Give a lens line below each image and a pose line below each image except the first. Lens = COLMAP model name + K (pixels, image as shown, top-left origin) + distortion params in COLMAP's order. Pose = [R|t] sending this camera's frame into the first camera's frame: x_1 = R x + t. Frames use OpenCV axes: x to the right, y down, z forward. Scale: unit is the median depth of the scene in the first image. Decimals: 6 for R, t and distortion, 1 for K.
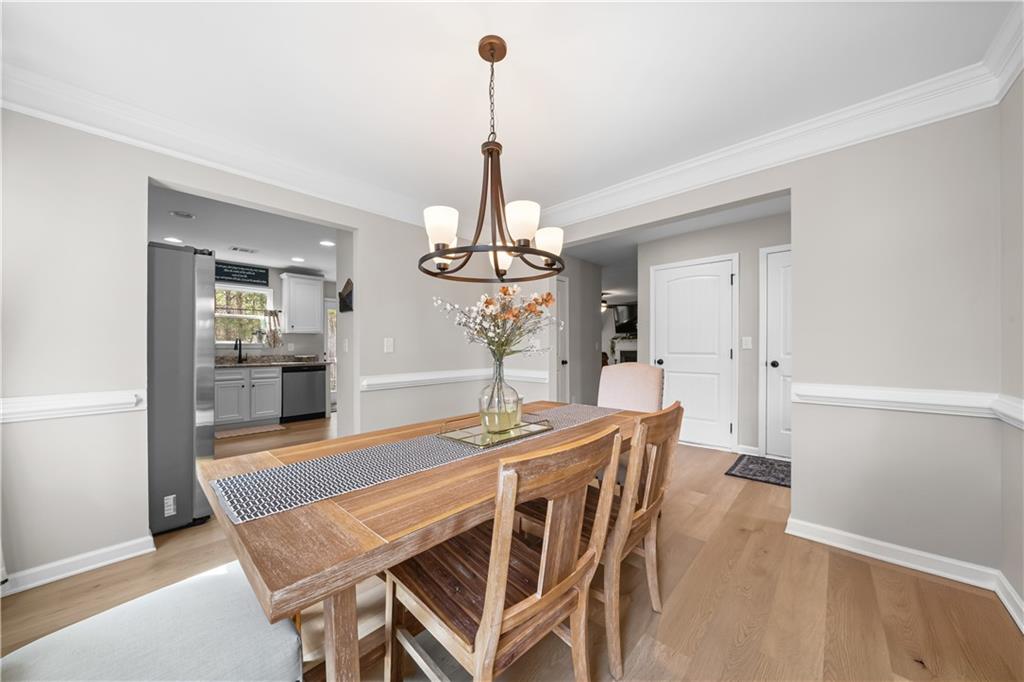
lens RADIAL K [[355.1, 0, 510.1], [0, 355.1, 350.3], [0, 0, 1]] dist [-0.000043, -0.000001]
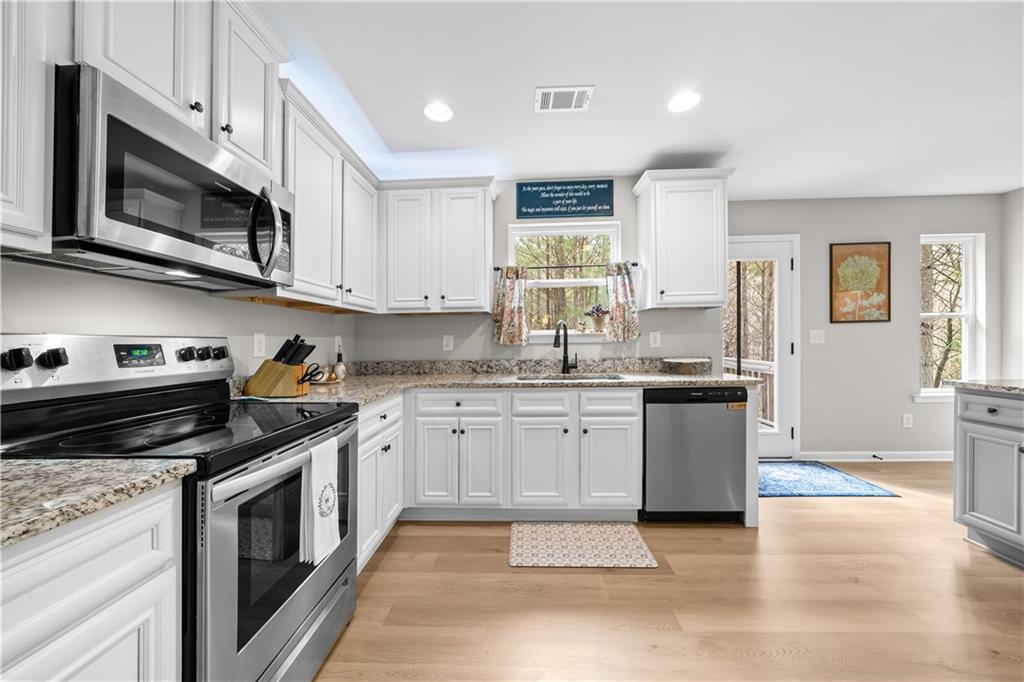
lens RADIAL K [[371.1, 0, 512.0], [0, 371.1, 341.0], [0, 0, 1]] dist [-0.000962, 0.000013]
pose [[0.655662, -0.004741, -0.755039, -0.396625], [0.002743, 0.999989, -0.003897, -0.007140], [0.755049, 0.000484, 0.655668, 0.574280]]
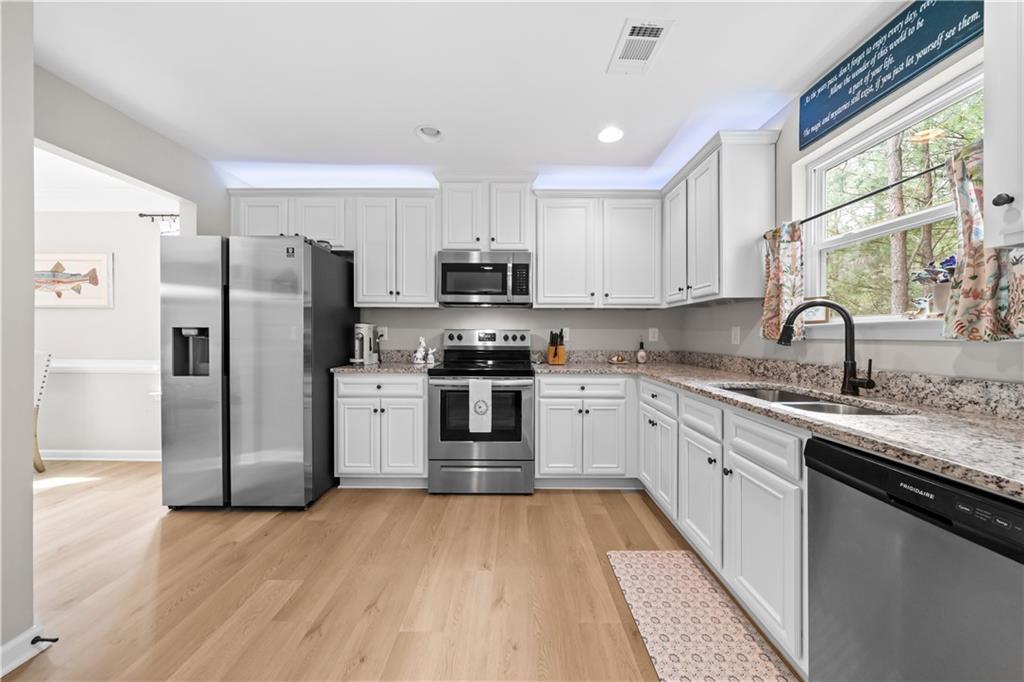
lens RADIAL K [[353.2, 0, 515.0], [0, 353.2, 333.3], [0, 0, 1]] dist [-0.000396, -0.000024]
pose [[-0.730096, -0.000372, -0.683345, -0.363528], [-0.007965, 0.999937, 0.007965, -0.010872], [0.683298, 0.011258, -0.730053, 0.985423]]
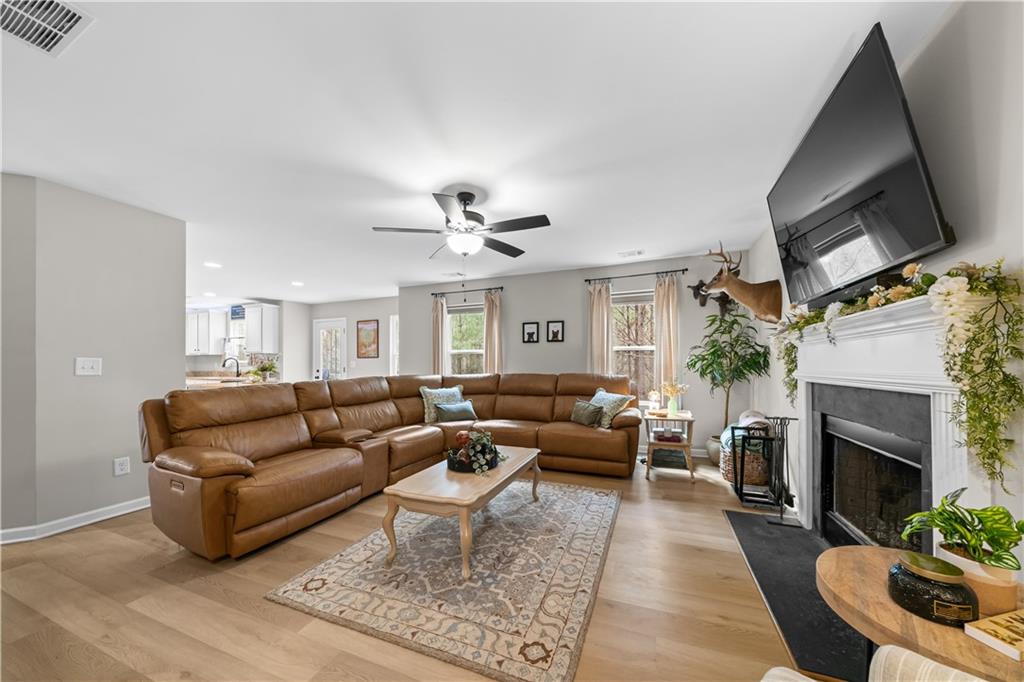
lens RADIAL K [[352.7, 0, 514.6], [0, 352.7, 360.7], [0, 0, 1]] dist [-0.001337, -0.000027]
pose [[0.357219, -0.005664, -0.934003, 0.861078], [-0.009216, 0.999912, -0.009589, -0.022111], [0.933975, 0.012033, 0.357136, 1.457140]]
